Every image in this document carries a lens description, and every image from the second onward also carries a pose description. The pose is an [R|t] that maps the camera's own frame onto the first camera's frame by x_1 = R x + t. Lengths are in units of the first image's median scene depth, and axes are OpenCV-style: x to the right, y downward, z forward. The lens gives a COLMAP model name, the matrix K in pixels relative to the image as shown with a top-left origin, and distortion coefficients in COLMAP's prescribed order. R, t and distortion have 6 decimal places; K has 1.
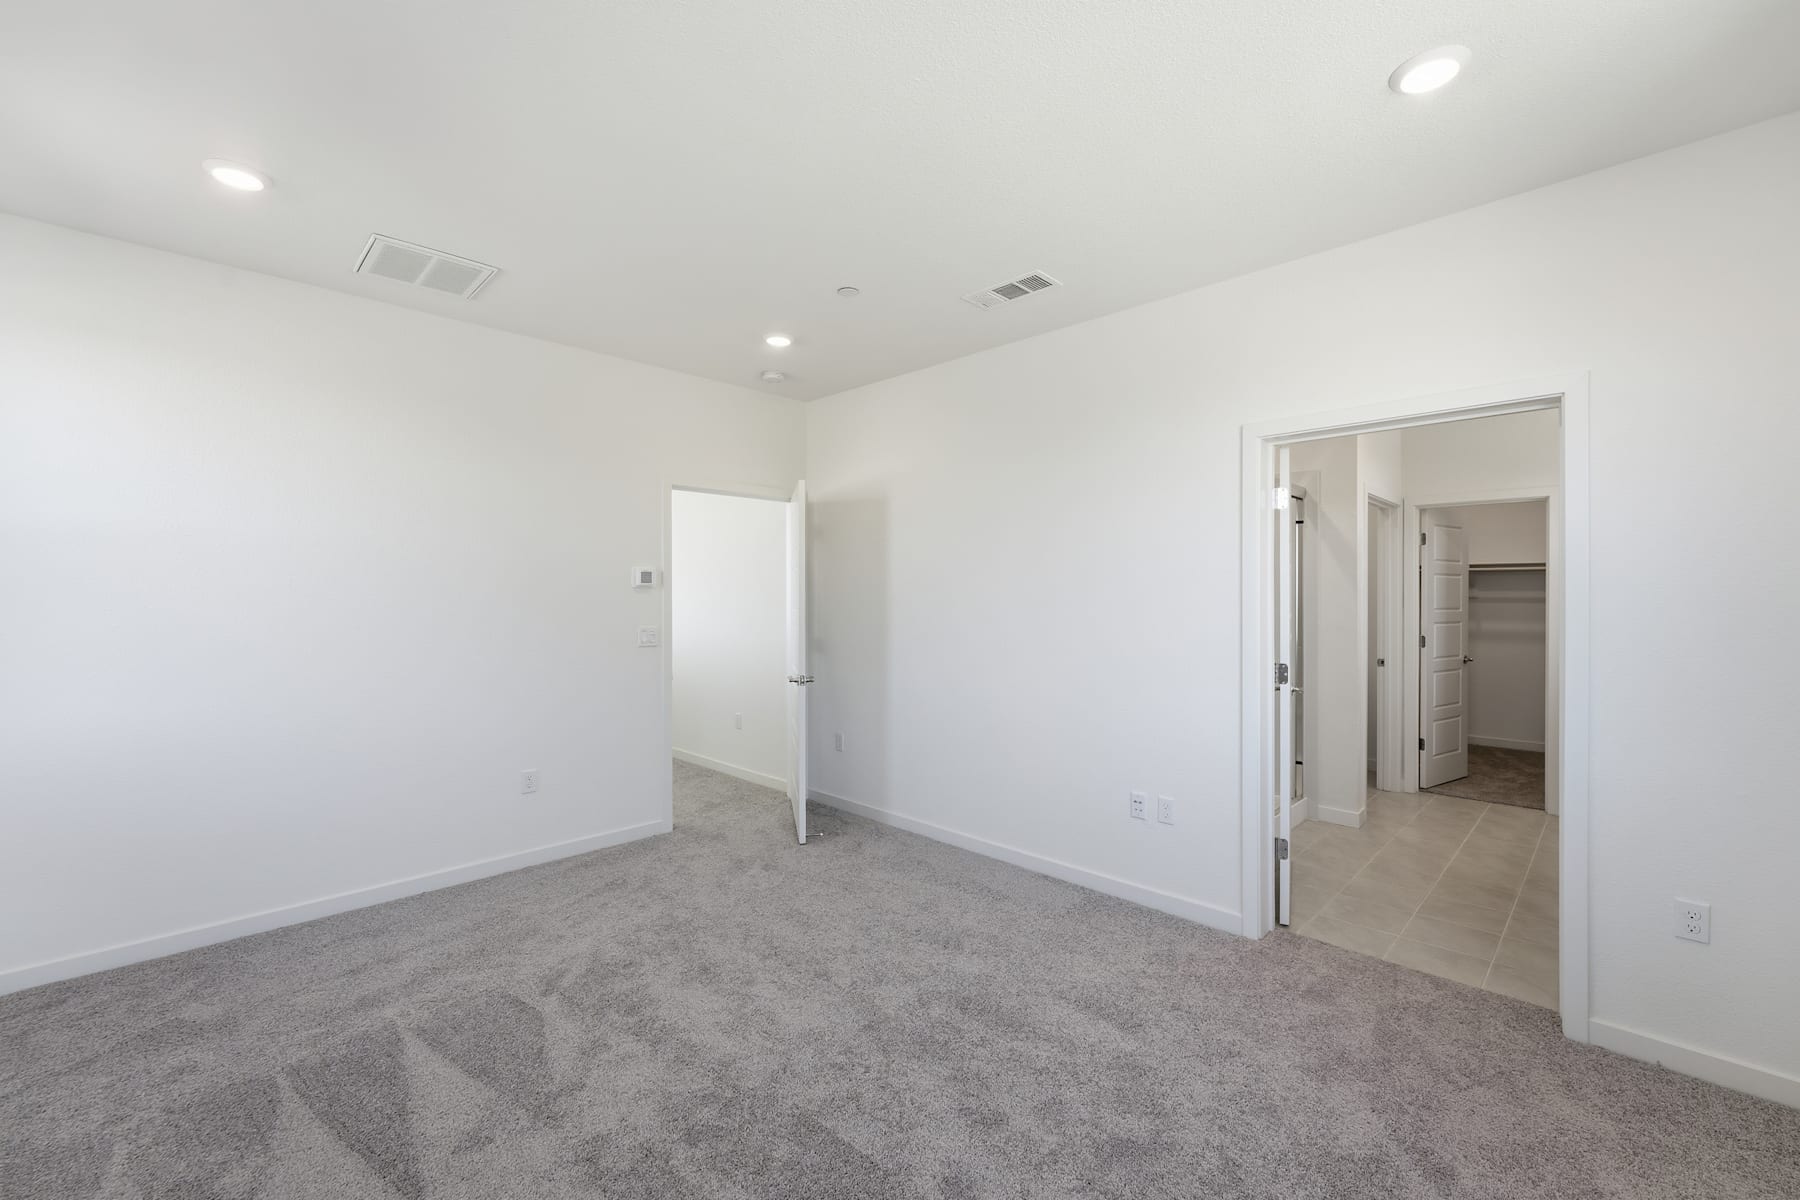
lens RADIAL K [[725.0, 0, 894.5], [0, 725.0, 593.8], [0, 0, 1]] dist [-0.001391, -0.000661]
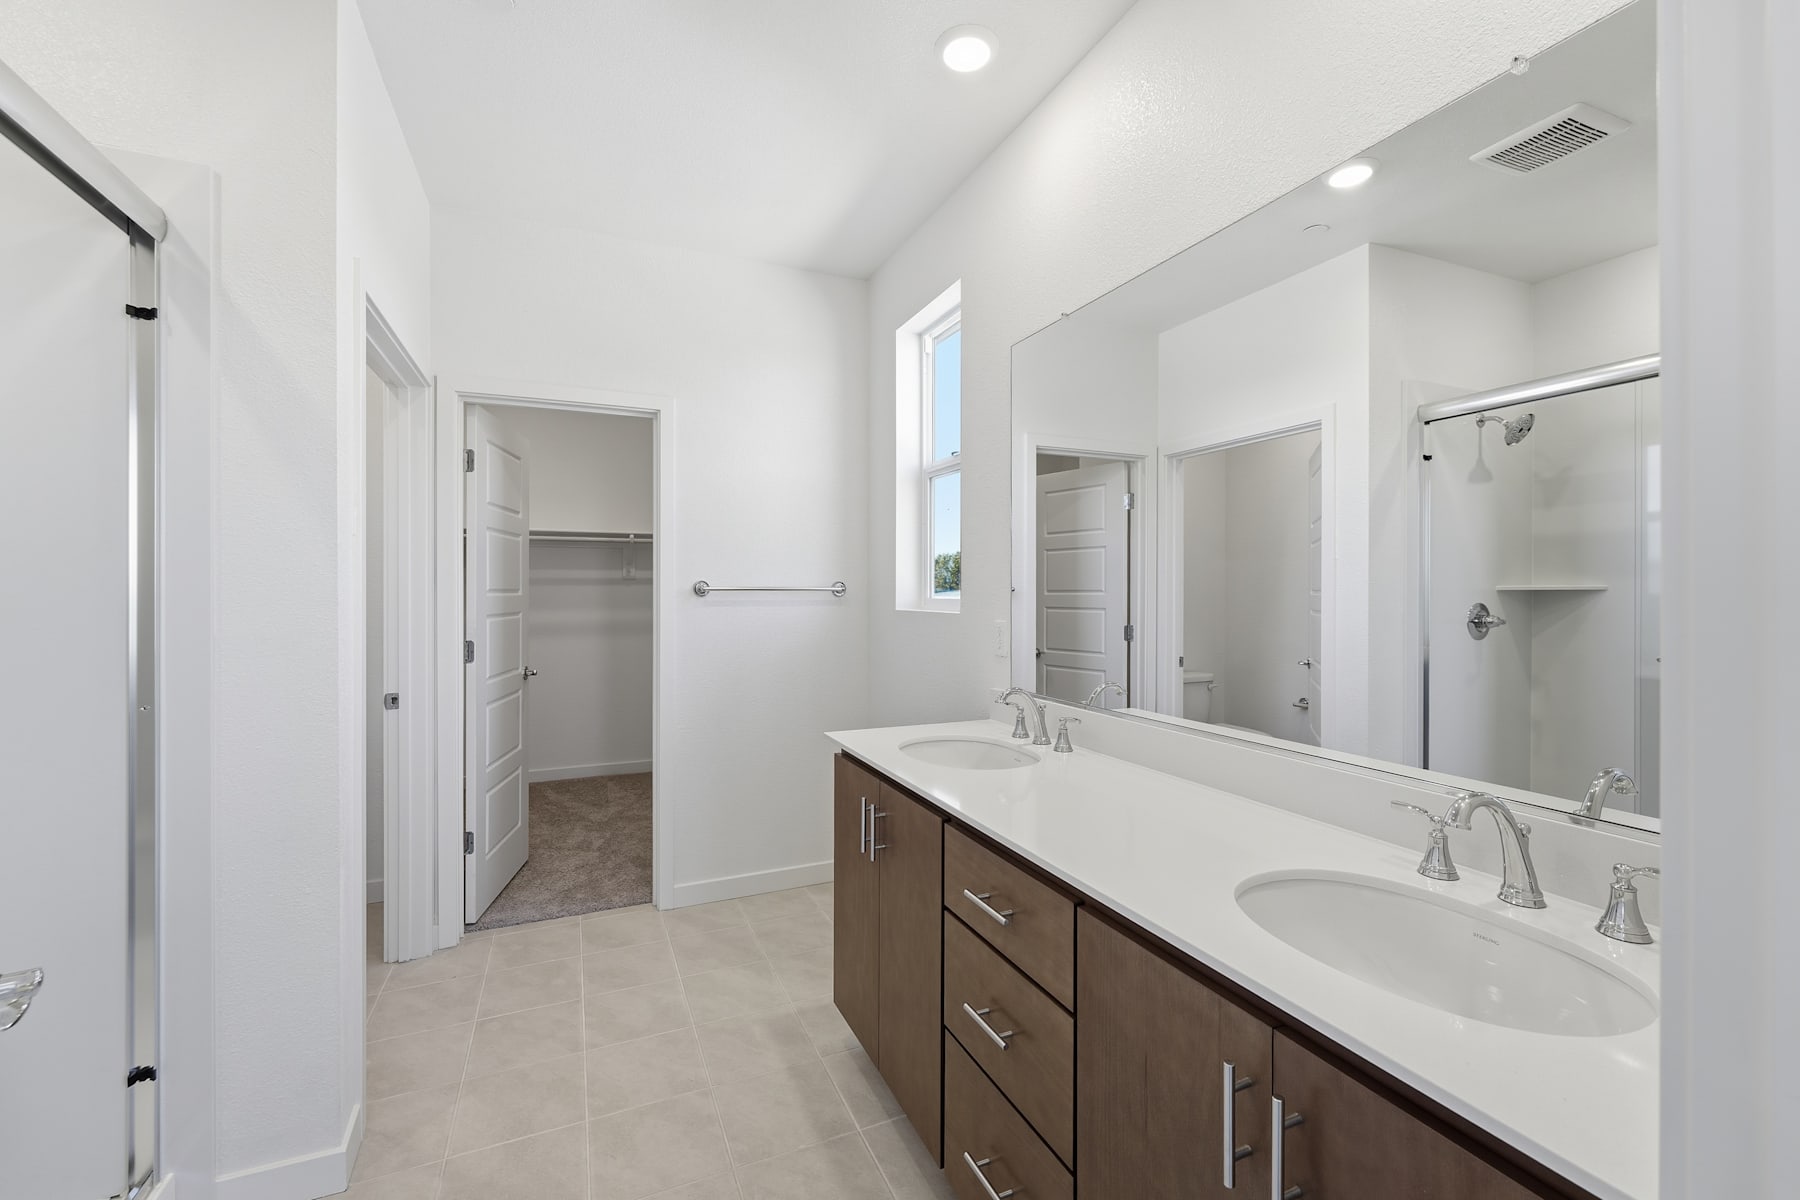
lens RADIAL K [[725.0, 0, 894.5], [0, 725.0, 593.8], [0, 0, 1]] dist [-0.001391, -0.000661]
pose [[0.357440, 0.001774, 0.933935, 0.338668], [0.008705, 0.999948, -0.005231, 0.028706], [-0.933896, 0.010000, 0.357406, 0.511414]]
